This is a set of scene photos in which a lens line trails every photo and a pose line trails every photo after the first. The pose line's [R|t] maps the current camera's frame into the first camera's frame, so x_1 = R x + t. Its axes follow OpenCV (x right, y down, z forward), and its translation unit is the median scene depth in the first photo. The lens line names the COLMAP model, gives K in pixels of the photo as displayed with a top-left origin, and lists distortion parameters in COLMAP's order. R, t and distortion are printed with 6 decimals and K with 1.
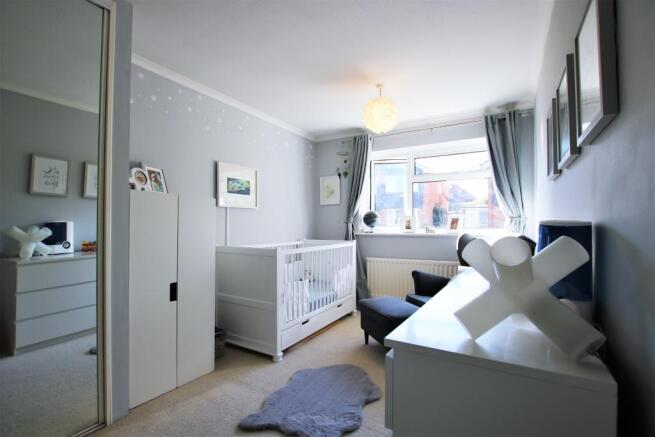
lens RADIAL K [[302.3, 0, 326.7], [0, 302.3, 228.0], [0, 0, 1]] dist [-0.003281, -0.000396]
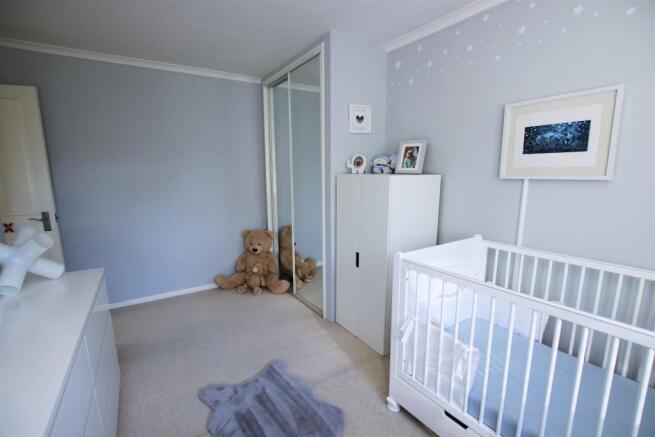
lens RADIAL K [[302.3, 0, 326.7], [0, 302.3, 228.0], [0, 0, 1]] dist [-0.003281, -0.000396]
pose [[-0.420057, 0.165951, -0.892195, 0.396686], [0.001952, 0.983301, 0.181978, -0.086262], [0.907496, 0.074699, -0.413366, 0.949342]]
